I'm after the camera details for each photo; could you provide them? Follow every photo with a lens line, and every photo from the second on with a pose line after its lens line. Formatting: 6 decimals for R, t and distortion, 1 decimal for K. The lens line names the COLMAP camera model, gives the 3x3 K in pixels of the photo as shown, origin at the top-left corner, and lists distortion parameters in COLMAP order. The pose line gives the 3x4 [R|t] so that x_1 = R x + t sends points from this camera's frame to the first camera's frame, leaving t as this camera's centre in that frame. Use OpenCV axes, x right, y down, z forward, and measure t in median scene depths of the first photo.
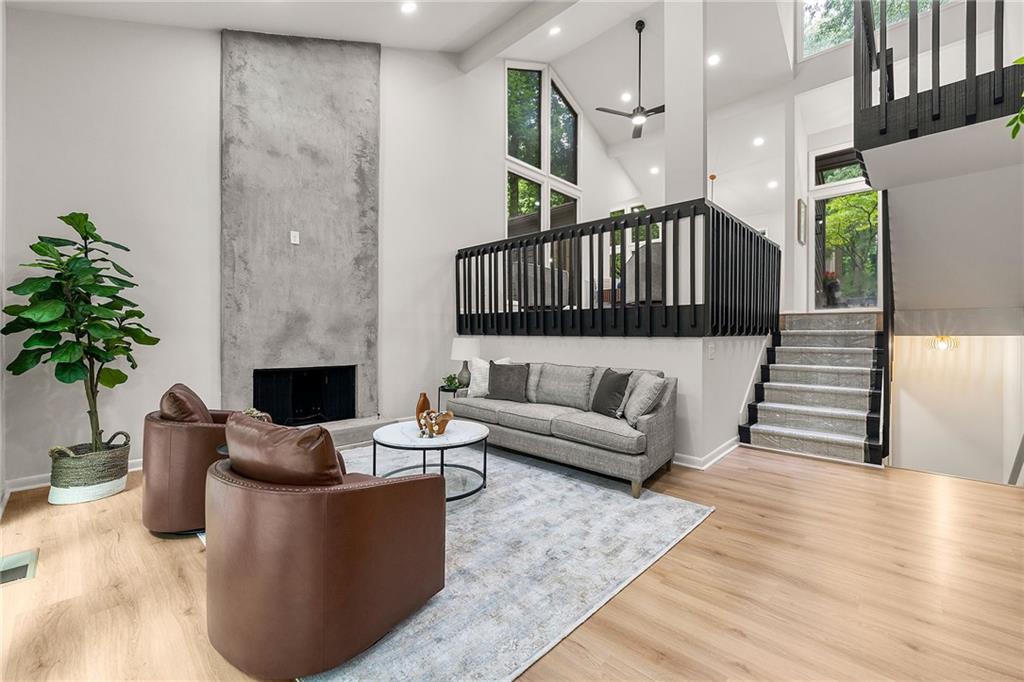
lens RADIAL K [[417.8, 0, 515.5], [0, 417.8, 338.0], [0, 0, 1]] dist [-0.002712, -0.000135]
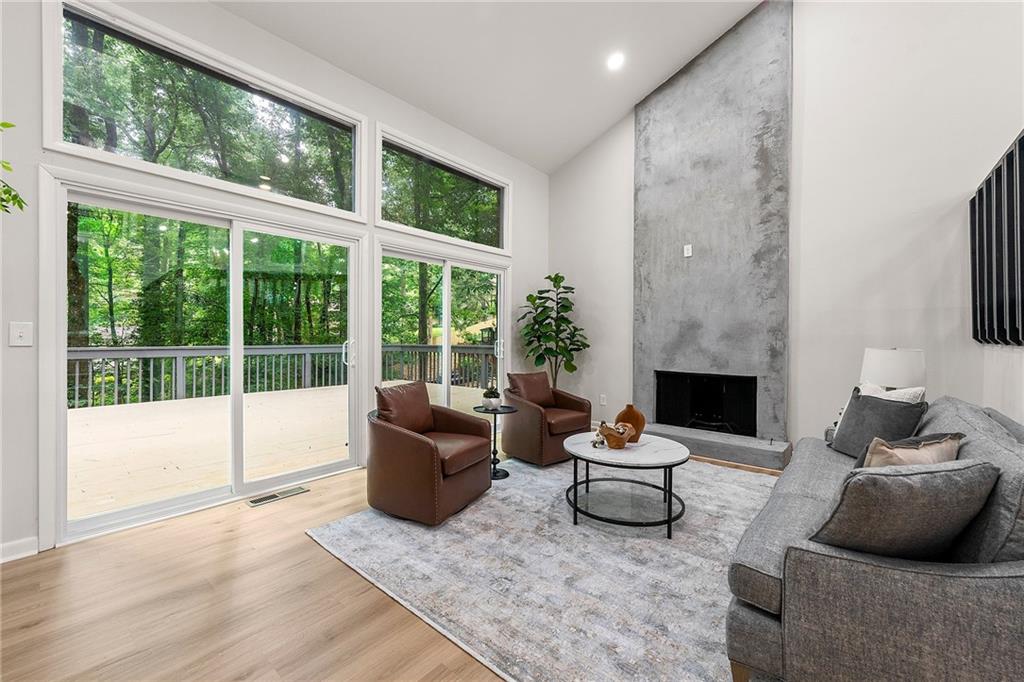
lens RADIAL K [[417.8, 0, 511.6], [0, 417.8, 339.2], [0, 0, 1]] dist [-0.002712, -0.000135]
pose [[0.054660, 0.000312, -0.998505, 0.500253], [-0.008767, 0.999962, -0.000168, -0.009535], [0.998467, 0.008763, 0.054660, 0.479308]]
